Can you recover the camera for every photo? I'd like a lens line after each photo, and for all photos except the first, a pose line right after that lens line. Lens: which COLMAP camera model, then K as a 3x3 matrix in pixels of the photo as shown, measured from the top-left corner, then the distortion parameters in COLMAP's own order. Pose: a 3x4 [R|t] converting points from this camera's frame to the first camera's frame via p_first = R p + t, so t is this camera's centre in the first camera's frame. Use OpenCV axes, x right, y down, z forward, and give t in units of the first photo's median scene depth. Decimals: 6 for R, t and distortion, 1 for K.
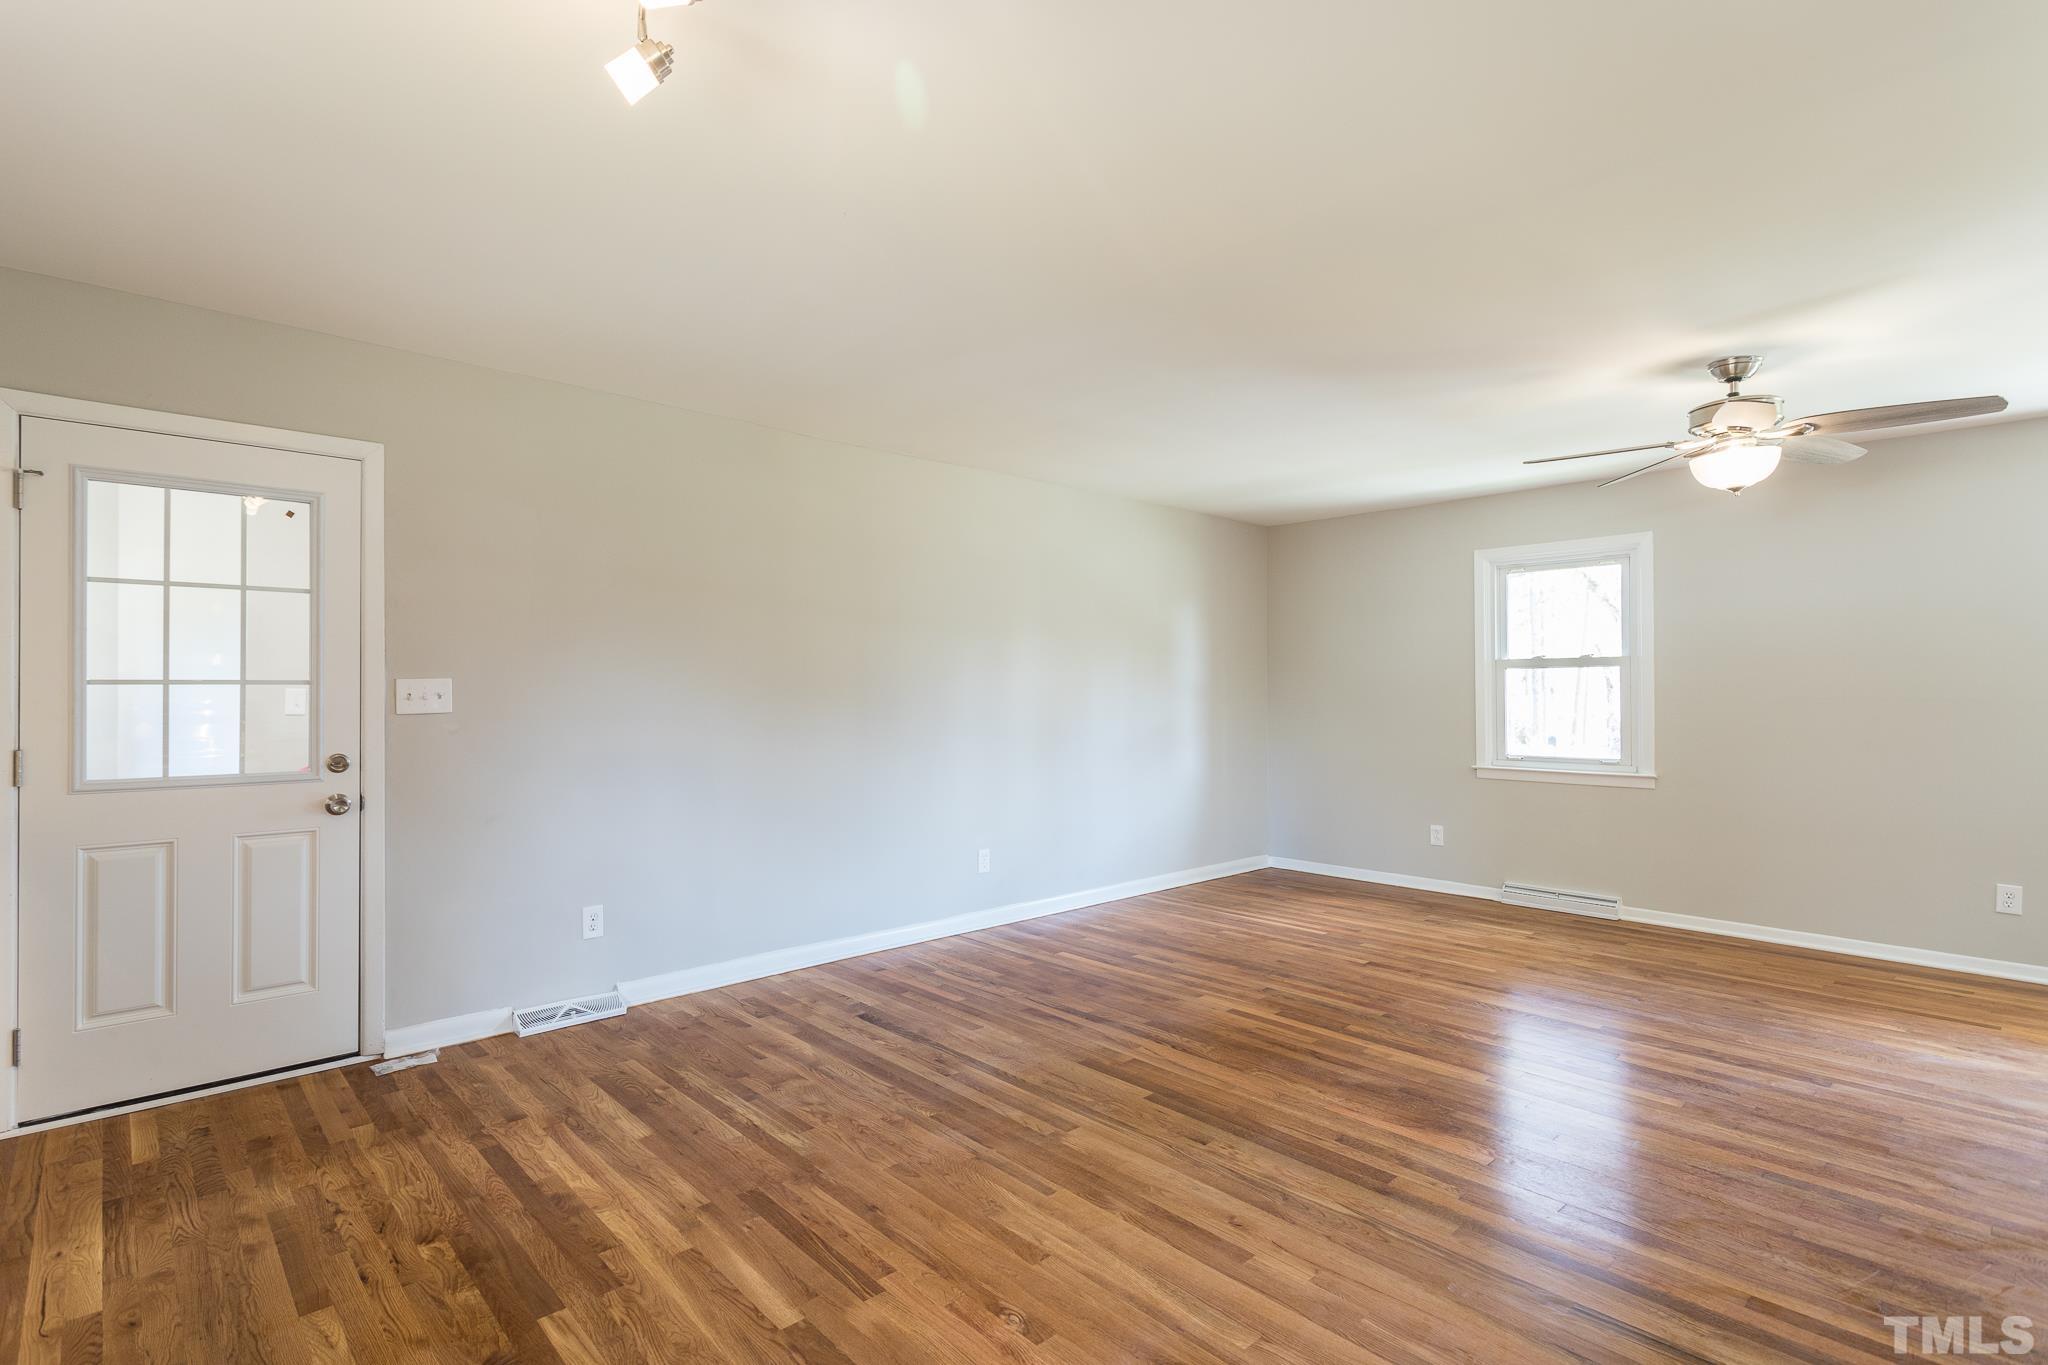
lens RADIAL K [[983.4, 0, 1030.3], [0, 983.4, 681.7], [0, 0, 1]] dist [0.005927, 0.000196]
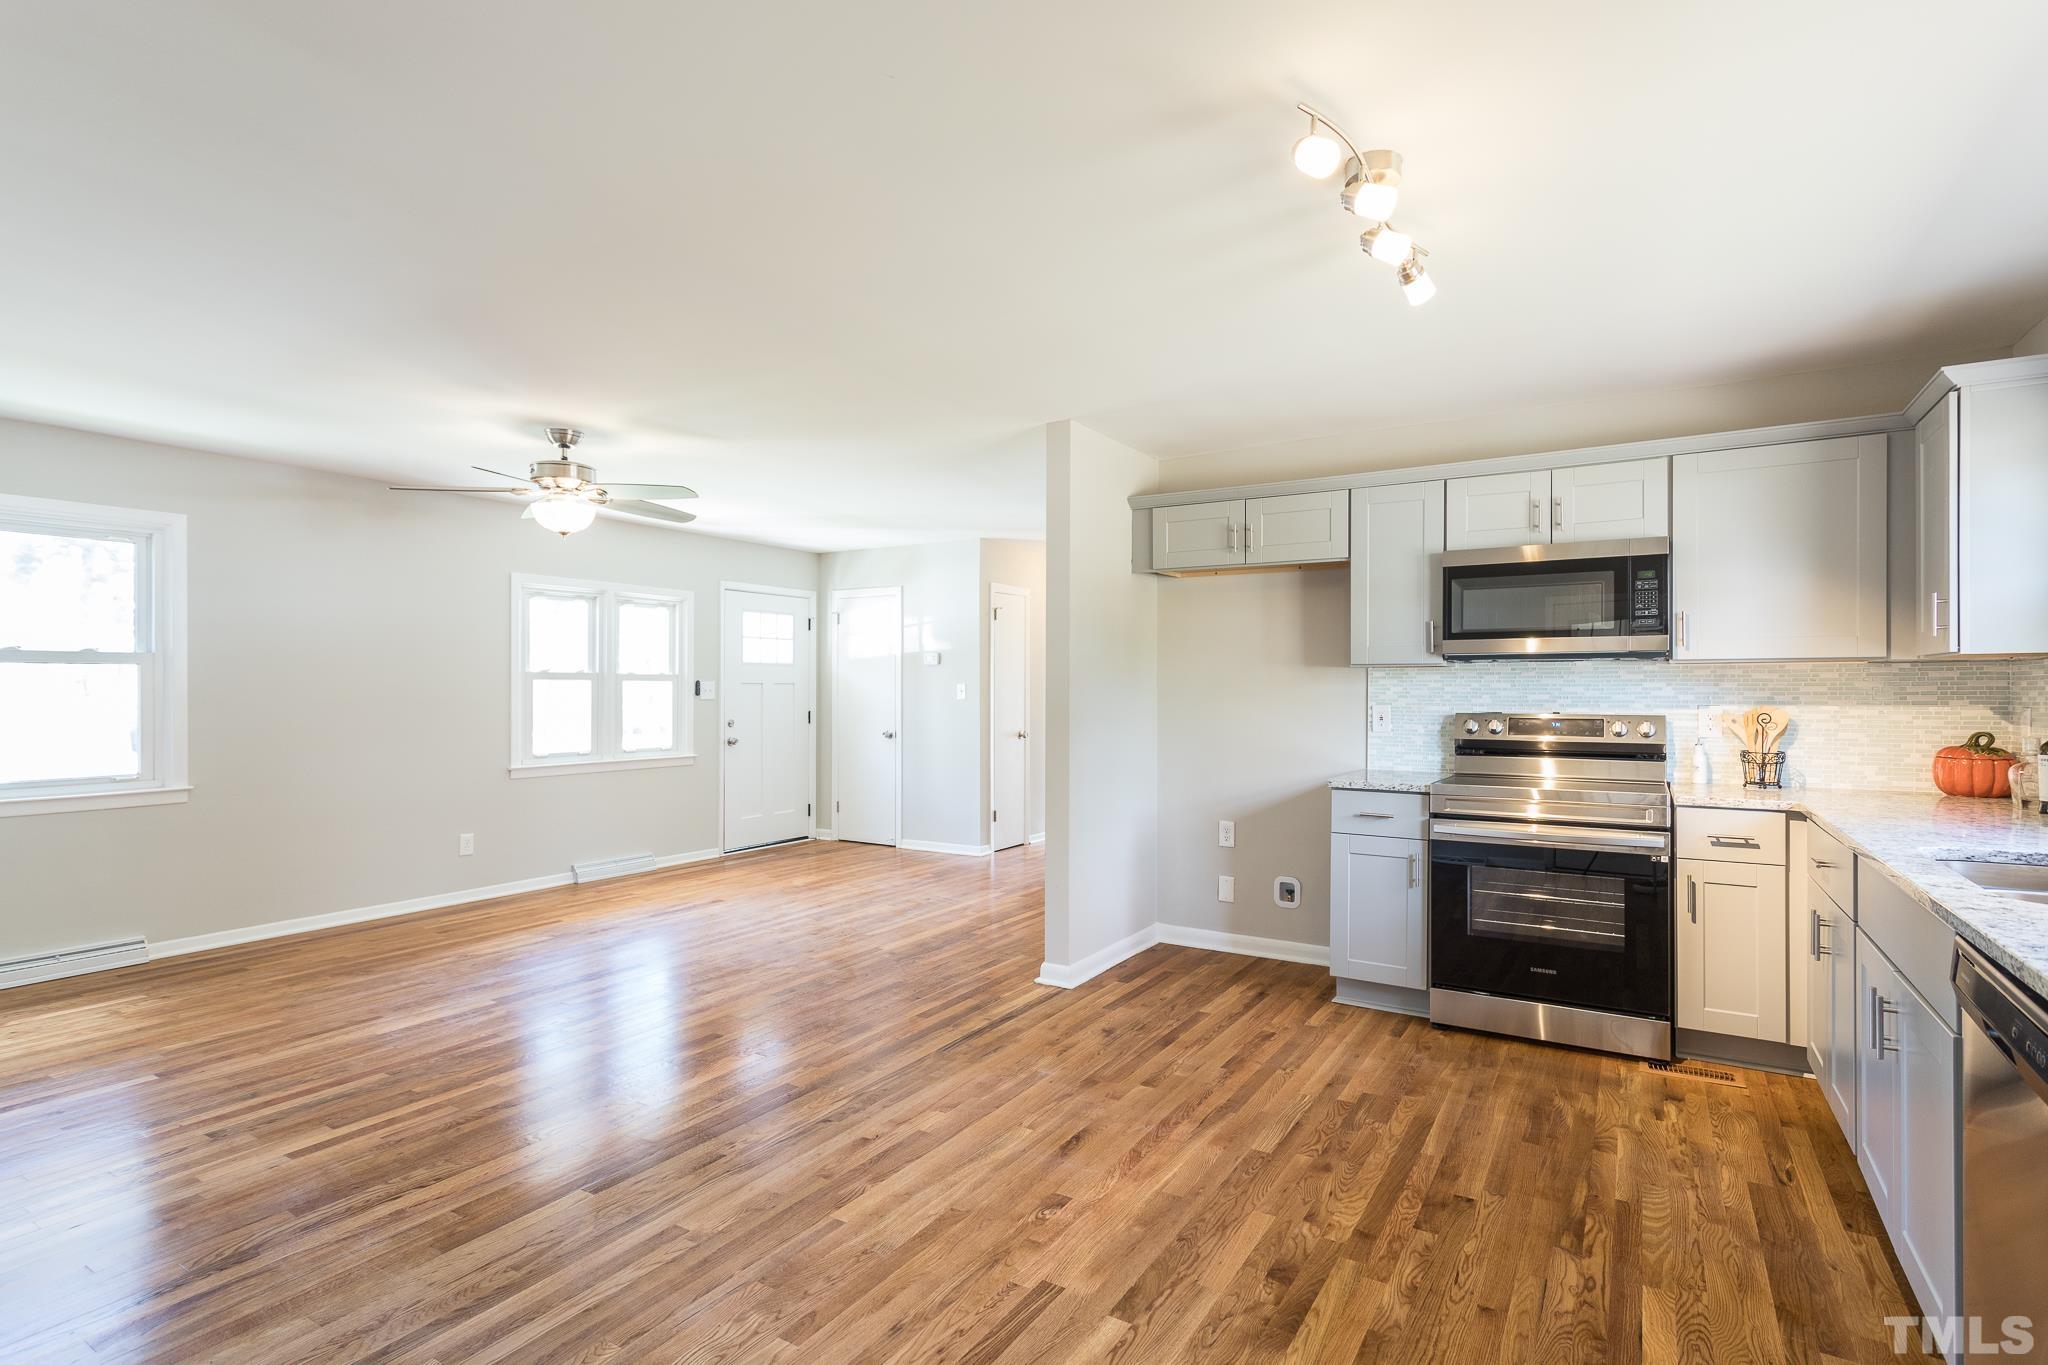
lens RADIAL K [[996.1, 0, 1017.1], [0, 996.1, 691.6], [0, 0, 1]] dist [0.010972, -0.000005]
pose [[-0.251394, -0.000950, 0.967884, -0.703989], [-0.007377, 0.999972, -0.000934, 0.005222], [-0.967857, -0.007375, -0.251394, 0.795909]]
